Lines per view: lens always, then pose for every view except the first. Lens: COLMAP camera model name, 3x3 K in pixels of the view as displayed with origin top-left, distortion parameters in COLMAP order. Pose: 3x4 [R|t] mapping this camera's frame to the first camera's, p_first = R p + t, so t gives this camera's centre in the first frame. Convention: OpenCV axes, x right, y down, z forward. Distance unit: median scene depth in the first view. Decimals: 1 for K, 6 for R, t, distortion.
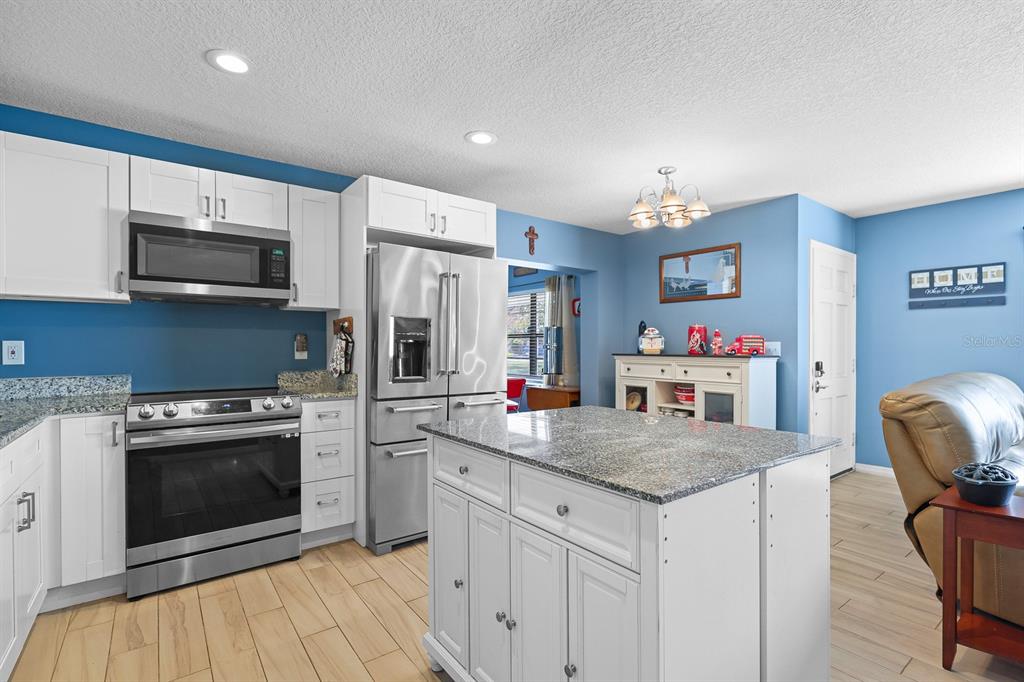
lens RADIAL K [[488.1, 0, 510.9], [0, 488.1, 344.4], [0, 0, 1]] dist [0.002986, -0.000220]
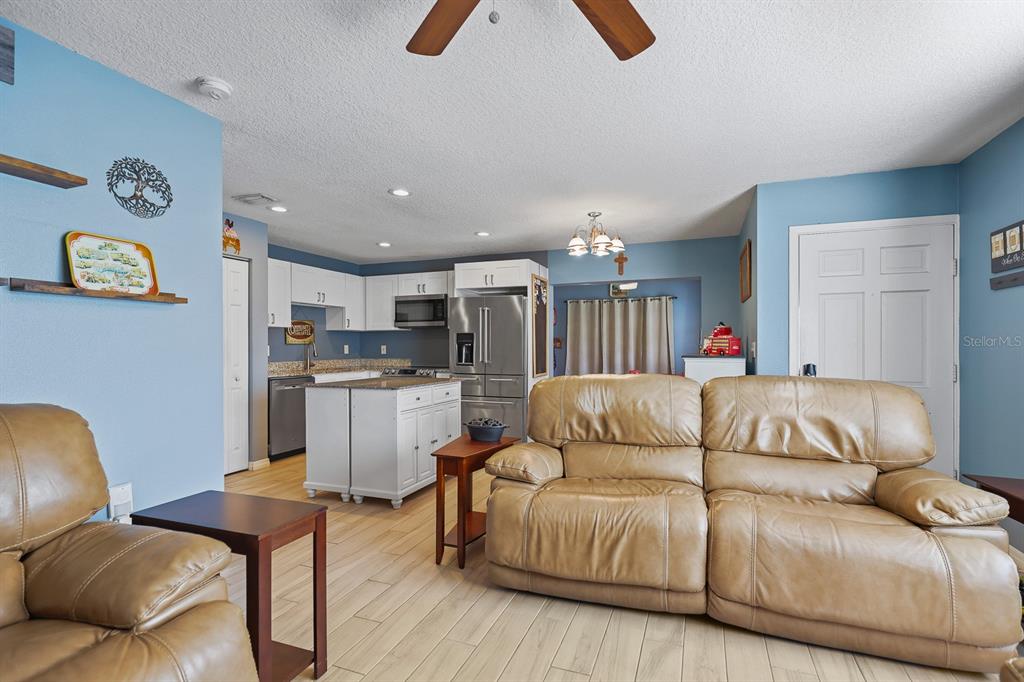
lens RADIAL K [[488.1, 0, 517.1], [0, 488.1, 343.3], [0, 0, 1]] dist [0.002986, -0.000220]
pose [[0.528477, -0.006964, -0.848919, 1.638331], [0.010649, 0.999942, -0.001574, -0.007588], [0.848881, -0.008208, 0.528520, 0.143242]]
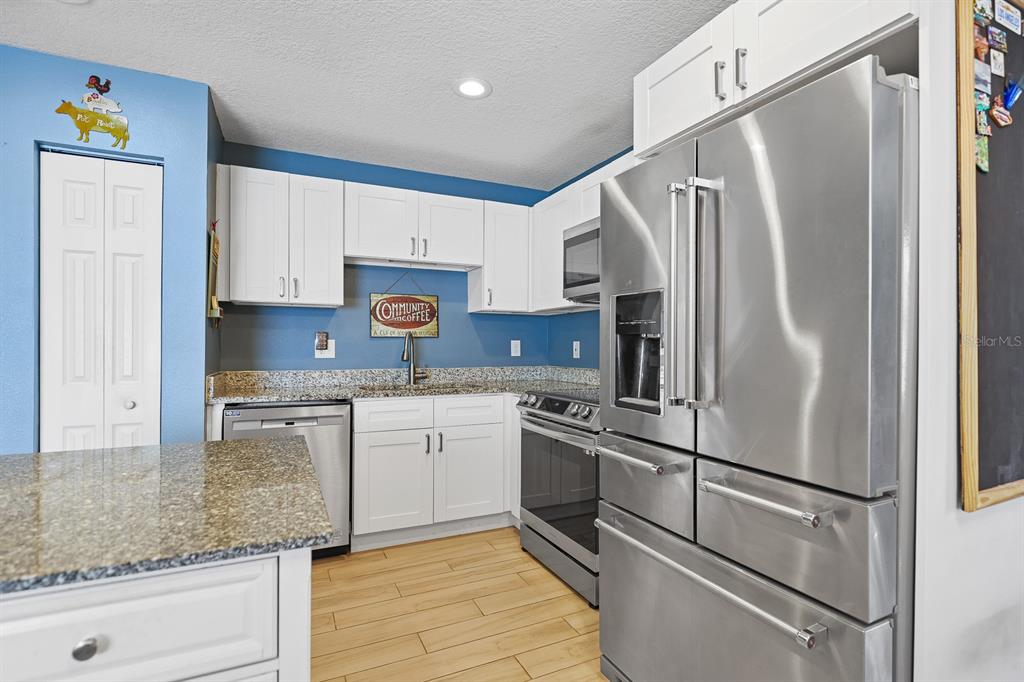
lens RADIAL K [[497.7, 0, 516.6], [0, 497.7, 344.7], [0, 0, 1]] dist [-0.009376, 0.000935]
pose [[-0.204915, -0.002630, -0.978776, 0.387111], [0.003247, 0.999989, -0.003367, 0.005652], [0.978774, -0.003868, -0.204904, 1.020272]]
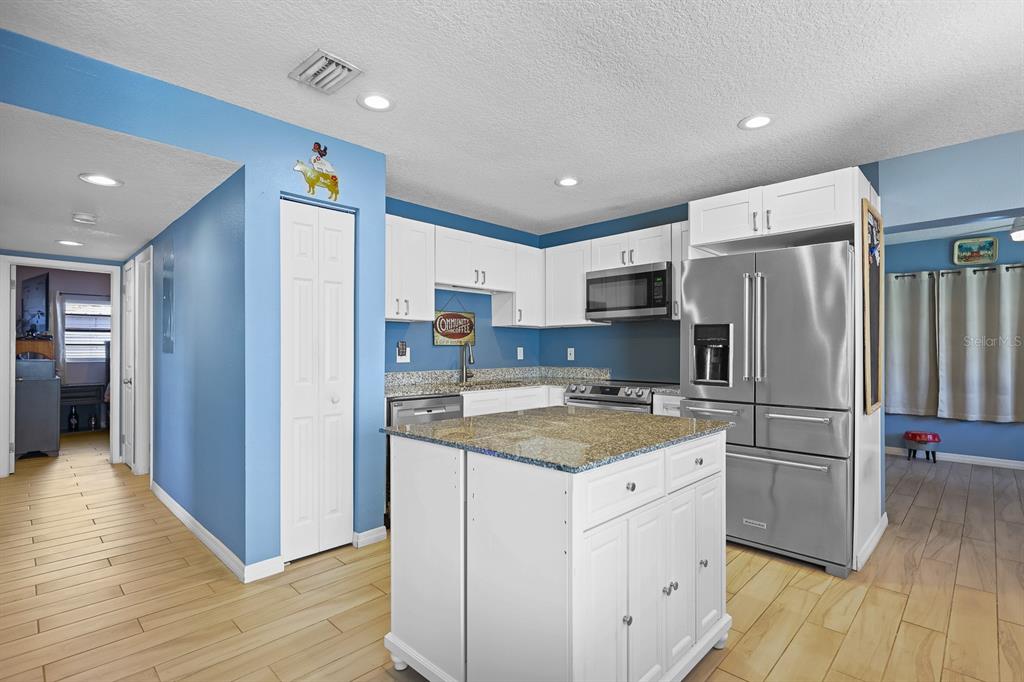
lens RADIAL K [[488.1, 0, 514.1], [0, 488.1, 346.8], [0, 0, 1]] dist [0.002986, -0.000220]
pose [[0.149136, -0.007164, -0.988791, 0.803715], [0.007803, 0.999951, -0.006068, -0.002819], [0.988786, -0.006810, 0.149184, 0.437821]]
